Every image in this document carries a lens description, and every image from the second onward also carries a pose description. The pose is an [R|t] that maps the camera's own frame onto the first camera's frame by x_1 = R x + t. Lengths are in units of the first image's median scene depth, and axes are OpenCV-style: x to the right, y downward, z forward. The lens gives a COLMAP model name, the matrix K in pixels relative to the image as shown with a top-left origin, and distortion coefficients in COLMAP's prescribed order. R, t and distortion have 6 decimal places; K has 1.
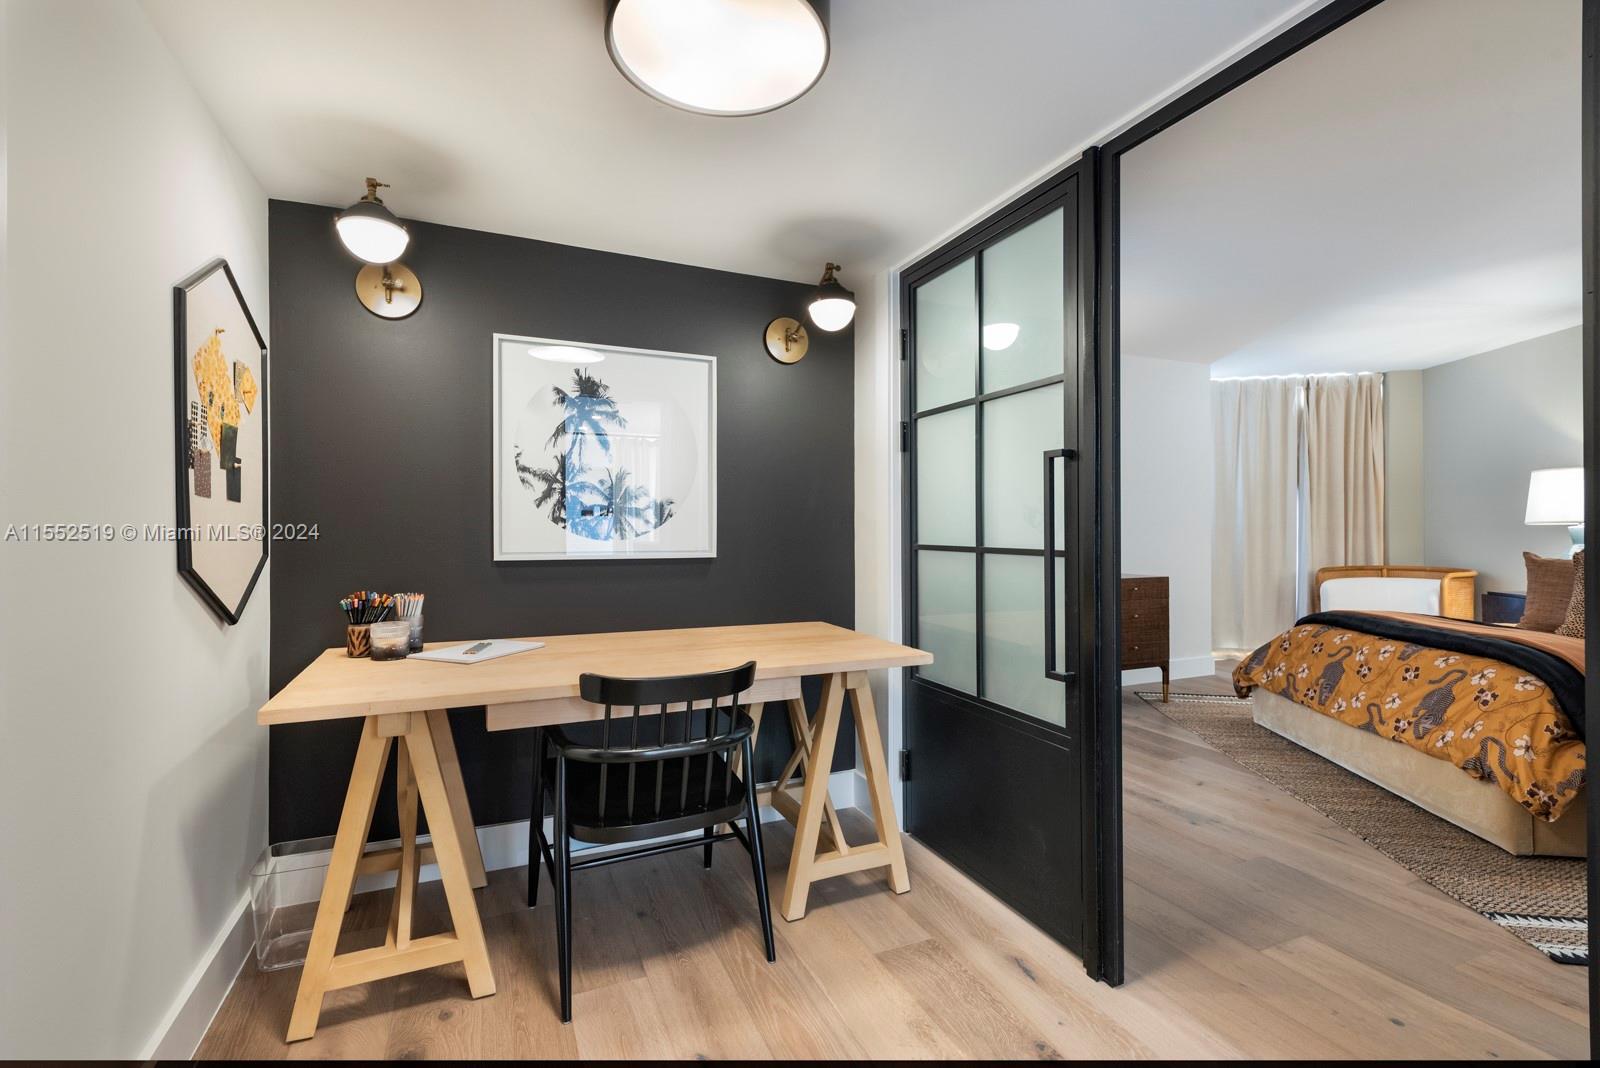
lens RADIAL K [[724.5, 0, 800.0], [0, 724.5, 527.8], [0, 0, 1]] dist [0.064254, -0.020950]
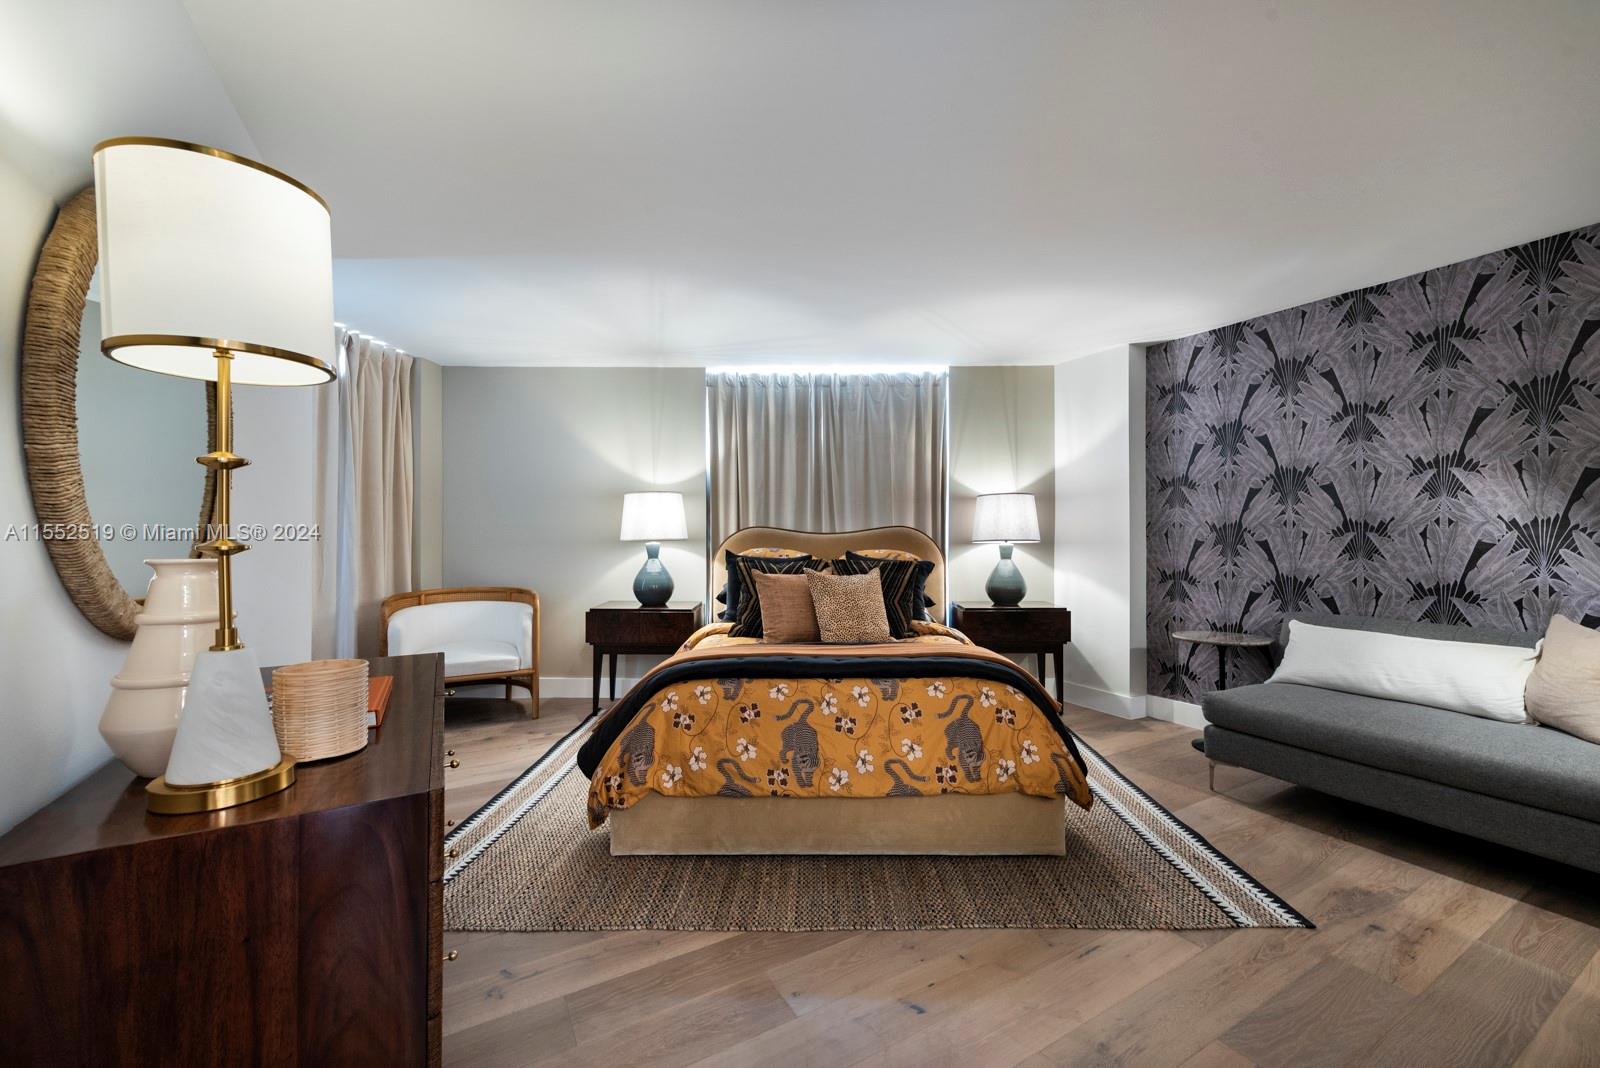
lens RADIAL K [[634.3, 0, 810.4], [0, 634.3, 530.8], [0, 0, 1]] dist [0.001159, 0.000082]
pose [[-0.106880, 0.008028, 0.994240, 0.067360], [-0.002530, 0.999962, -0.008346, -0.018808], [-0.994269, -0.003407, -0.106856, 1.243064]]
